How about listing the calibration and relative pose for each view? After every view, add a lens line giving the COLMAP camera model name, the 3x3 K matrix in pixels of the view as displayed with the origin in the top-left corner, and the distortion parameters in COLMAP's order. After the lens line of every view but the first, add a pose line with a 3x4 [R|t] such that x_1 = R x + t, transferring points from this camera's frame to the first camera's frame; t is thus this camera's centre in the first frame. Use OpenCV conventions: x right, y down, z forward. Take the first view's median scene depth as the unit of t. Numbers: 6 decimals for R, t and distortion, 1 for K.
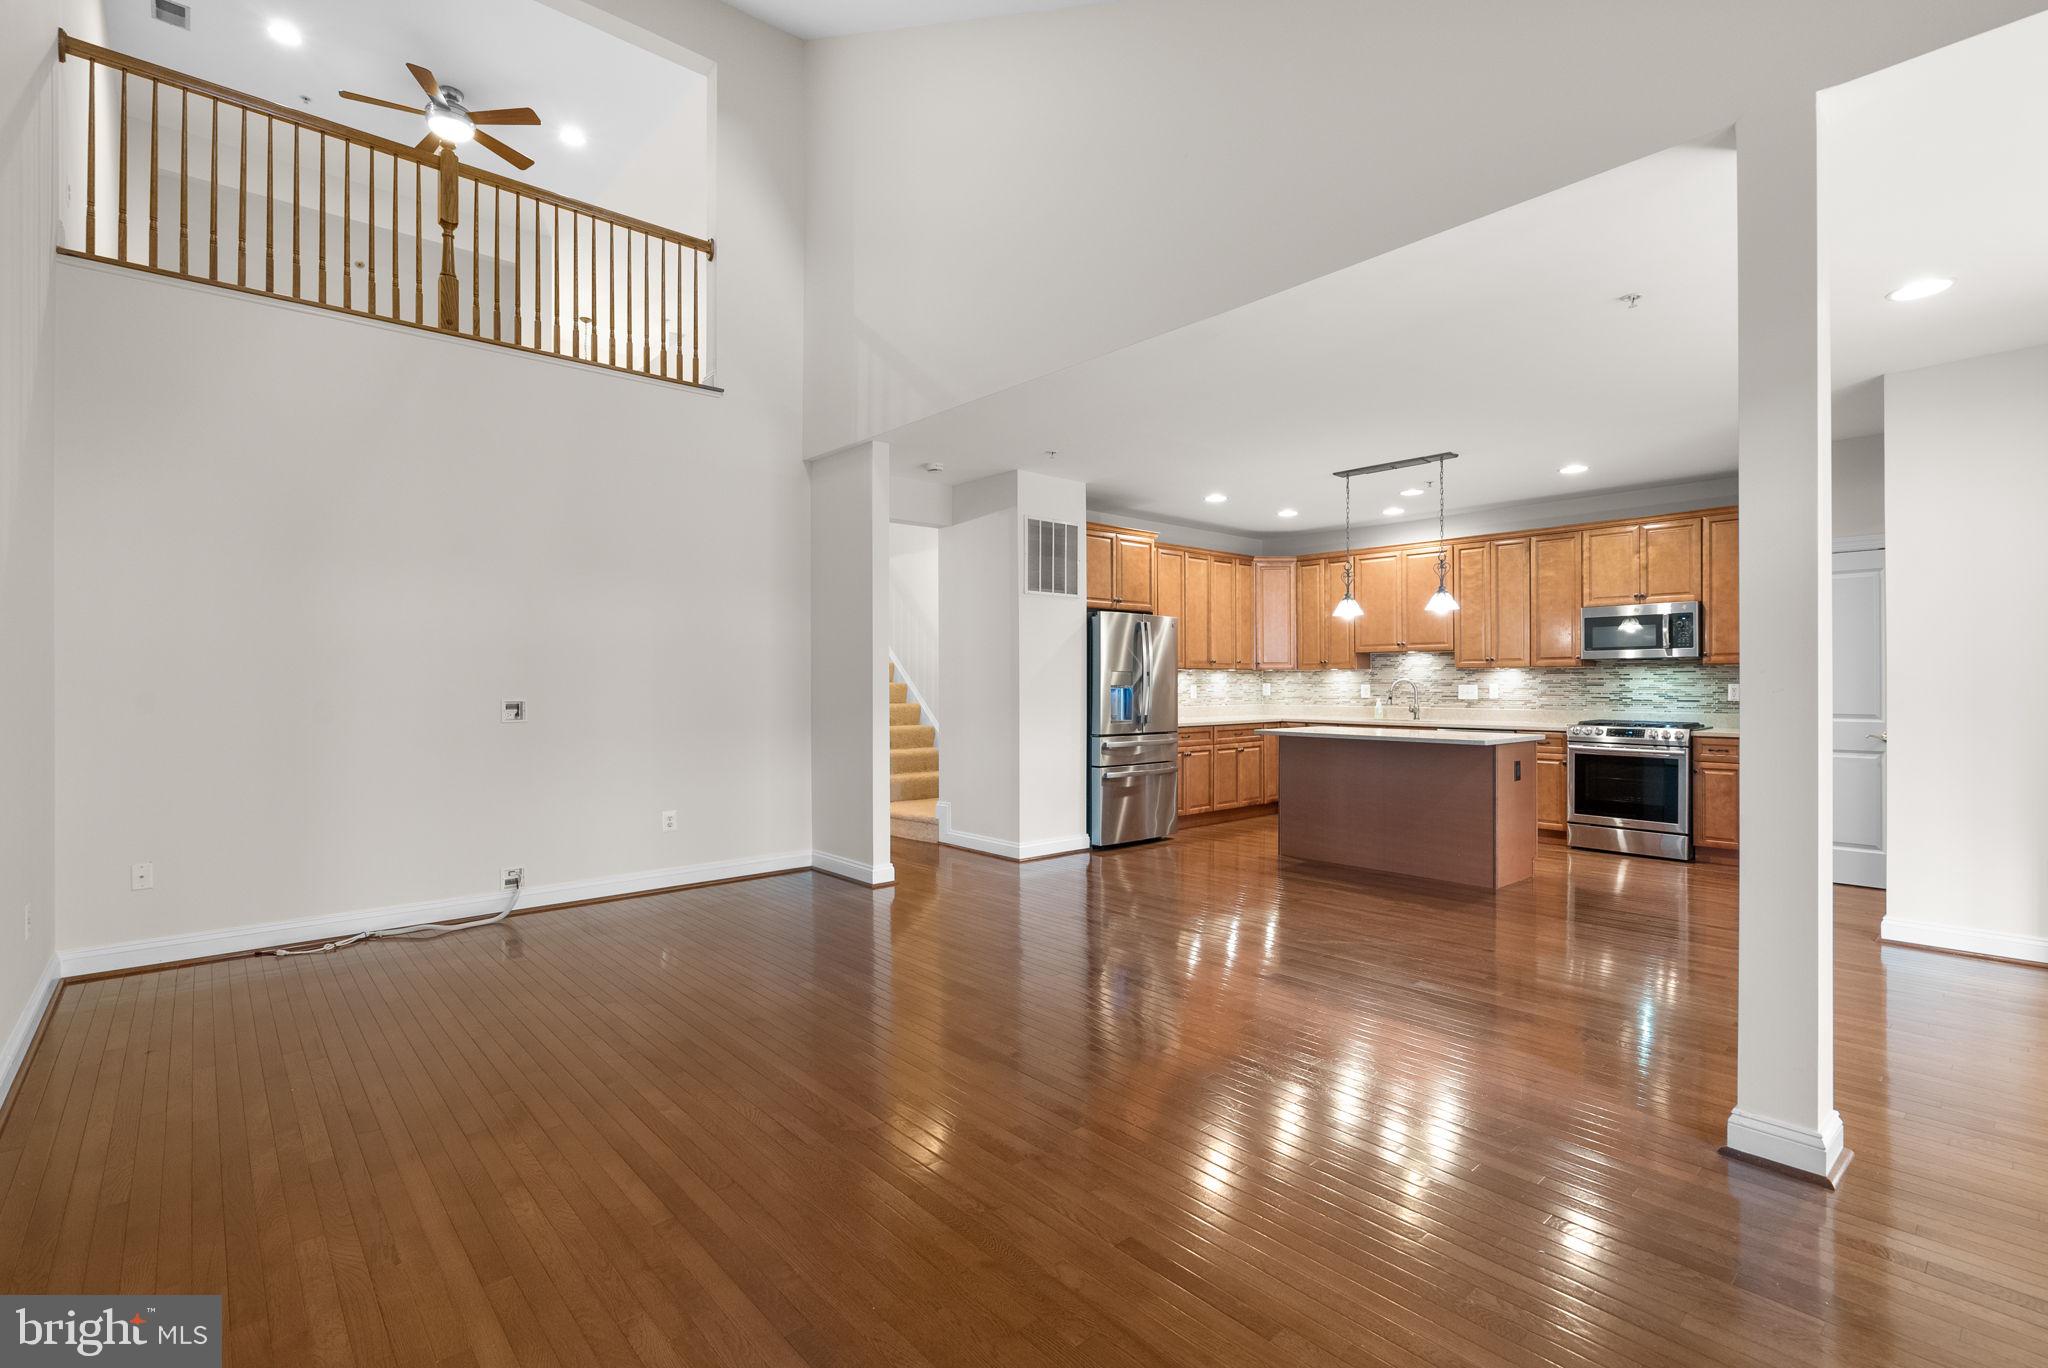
lens RADIAL K [[944.1, 0, 1023.1], [0, 944.1, 681.3], [0, 0, 1]] dist [-0.002526, 0.000448]
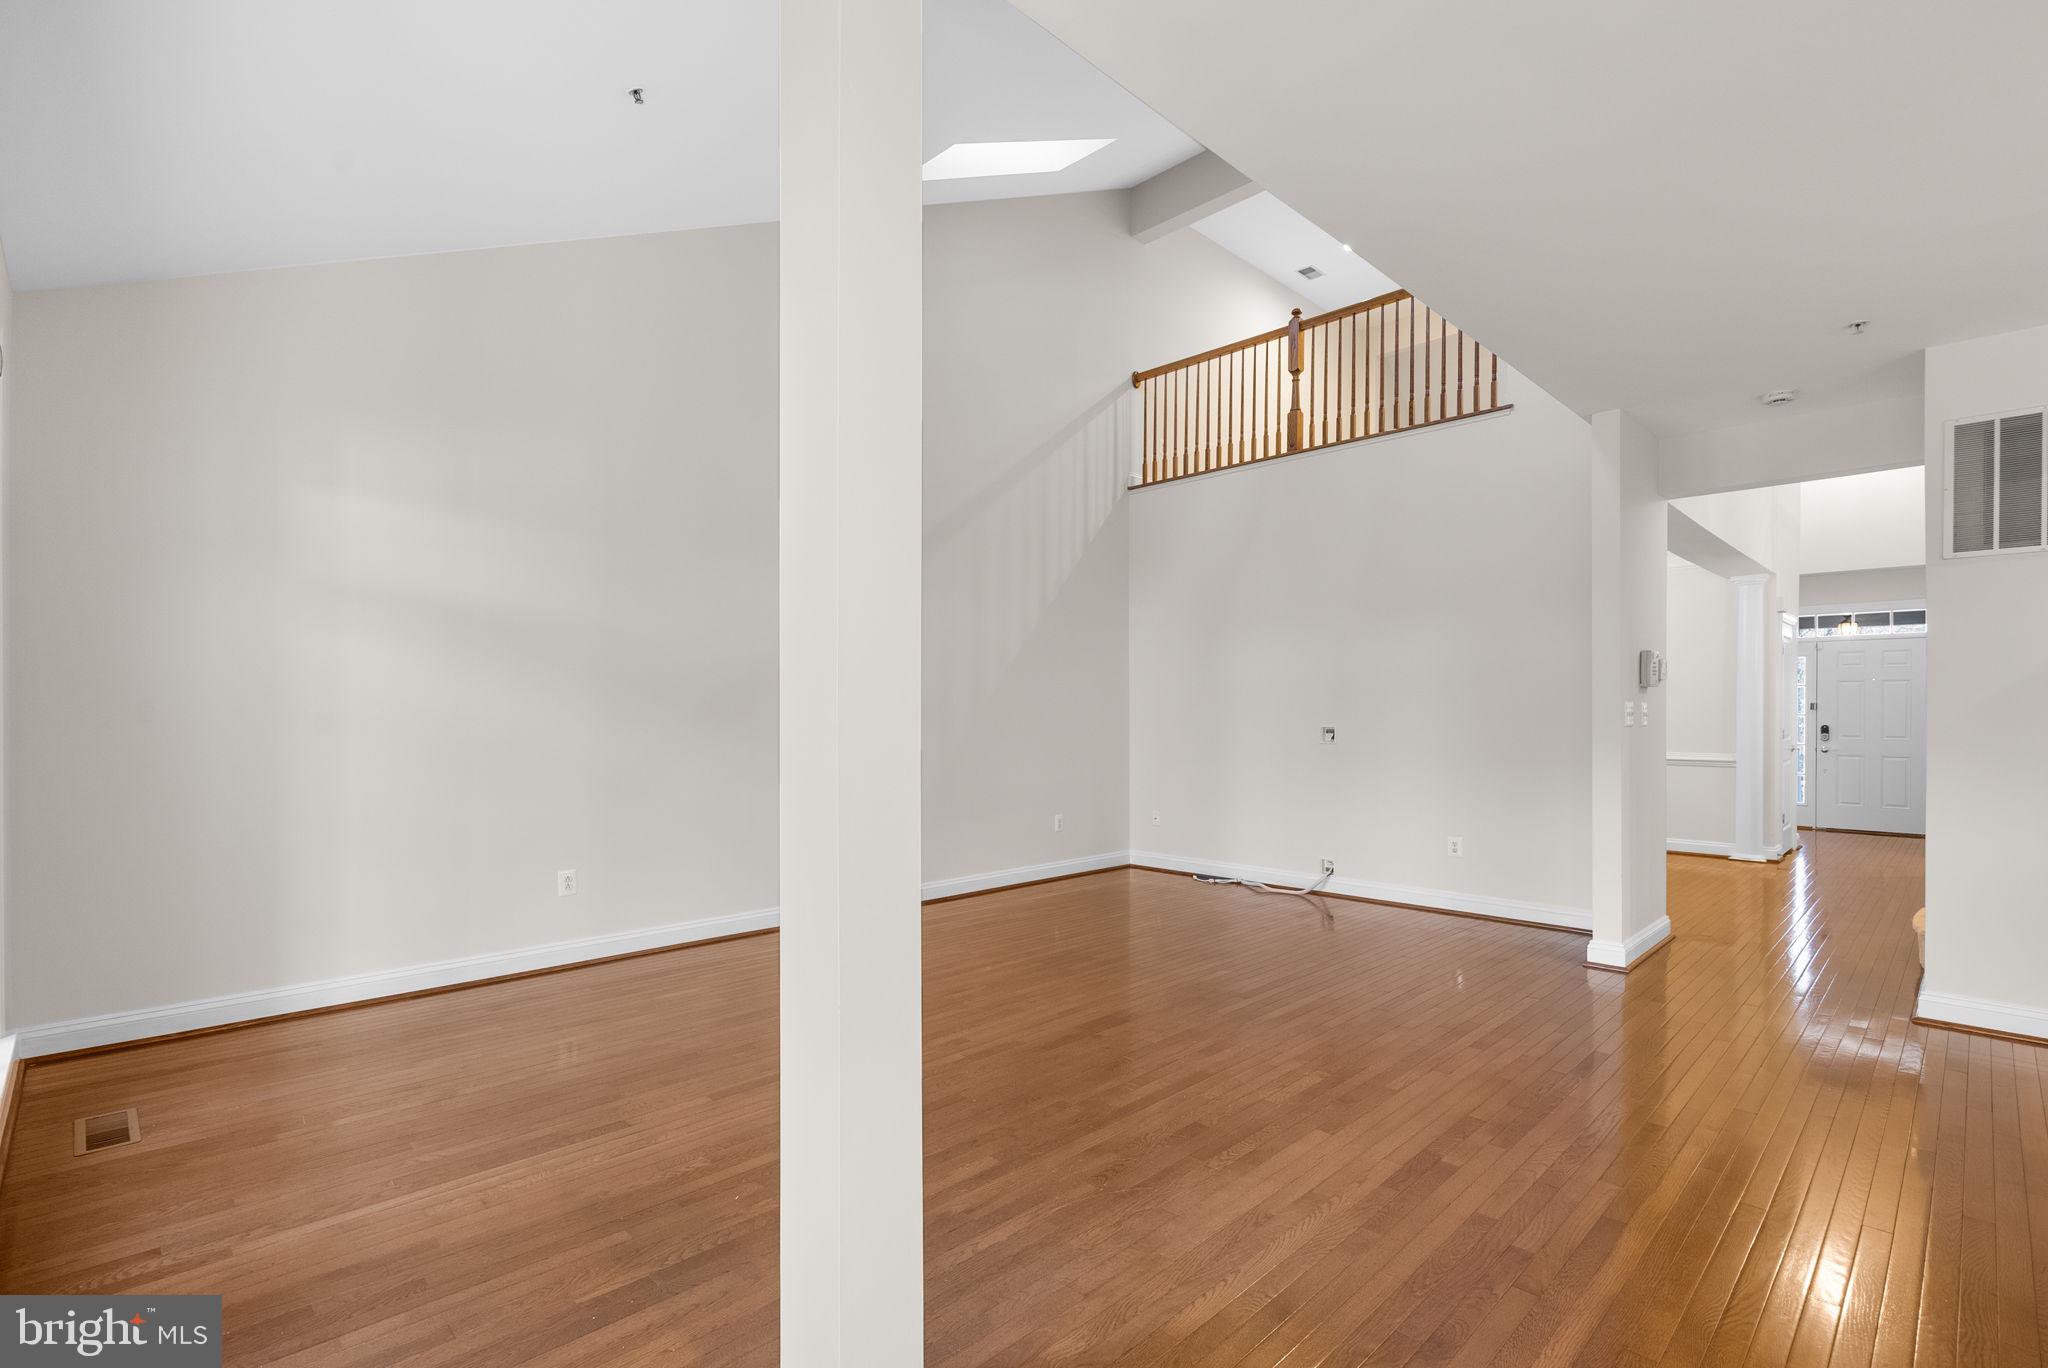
lens RADIAL K [[944.1, 0, 1006.8], [0, 944.1, 714.6], [0, 0, 1]] dist [-0.002526, 0.000448]
pose [[0.040600, 0.005368, -0.999161, 0.509248], [-0.001249, 0.999985, 0.005322, -0.000894], [0.999175, 0.001032, 0.040606, 0.377849]]
